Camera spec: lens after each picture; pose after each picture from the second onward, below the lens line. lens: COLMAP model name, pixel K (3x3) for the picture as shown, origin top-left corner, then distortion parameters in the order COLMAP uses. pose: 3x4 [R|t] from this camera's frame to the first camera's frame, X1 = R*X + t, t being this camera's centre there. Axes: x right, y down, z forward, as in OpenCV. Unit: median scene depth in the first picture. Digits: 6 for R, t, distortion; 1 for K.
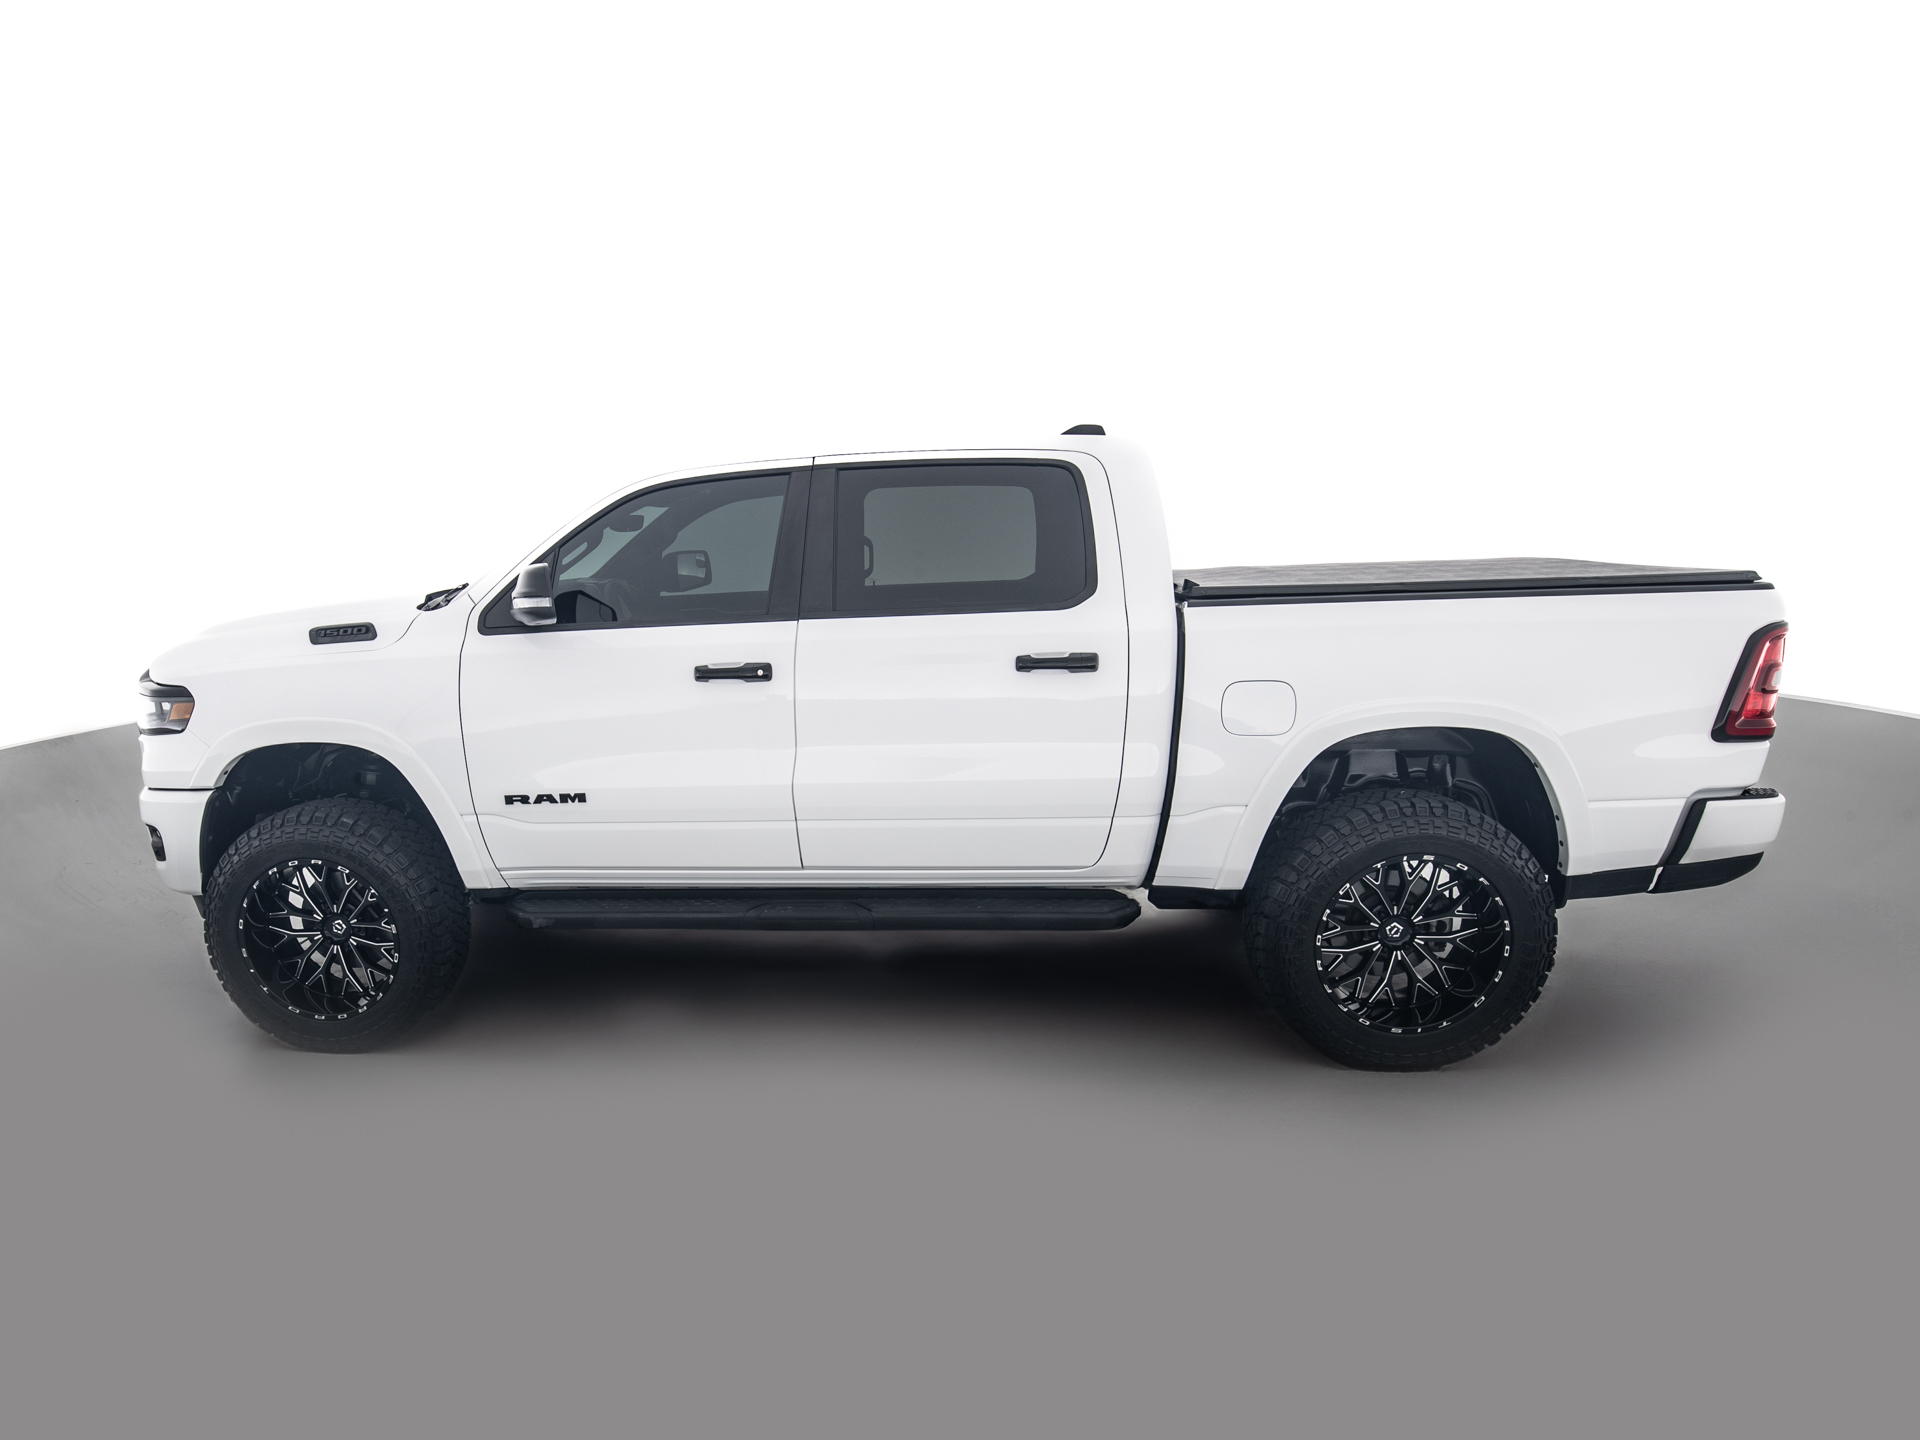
lens RADIAL K [[975.0, 0, 958.3], [0, 975.0, 732.9], [0, 0, 1]] dist [-0.021374, 0.000124]
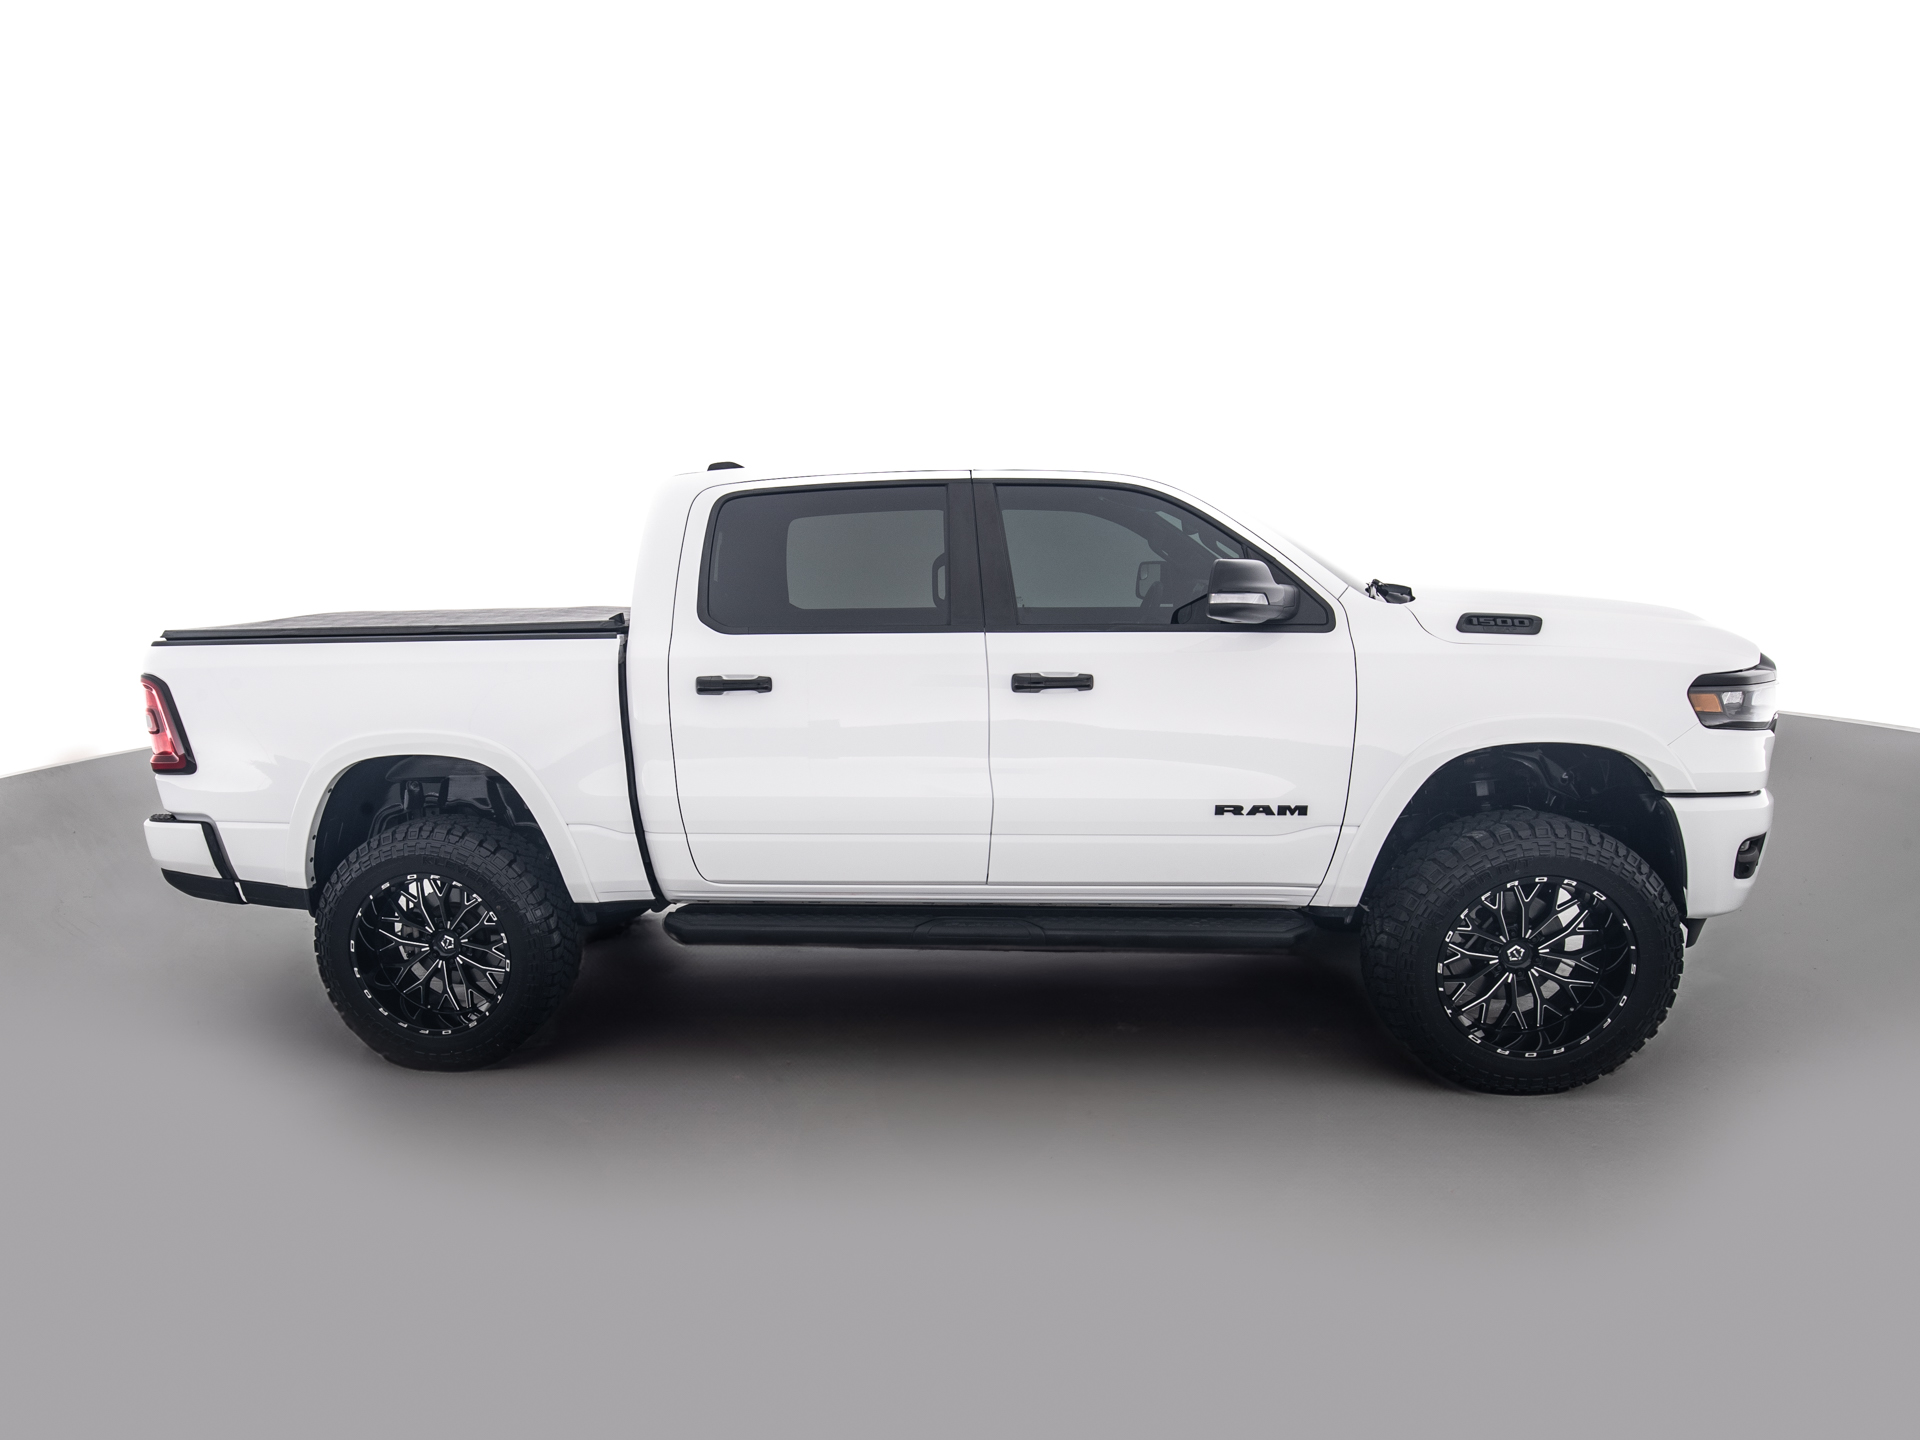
lens RADIAL K [[965.1, 0, 960.0], [0, 965.1, 720.0], [0, 0, 1]] dist [-0.031750, -0.000215]
pose [[0.999658, 0.011192, 0.023615, -0.181688], [-0.010470, 0.999481, -0.030464, 0.003085], [-0.023944, 0.030206, 0.999257, 0.020403]]
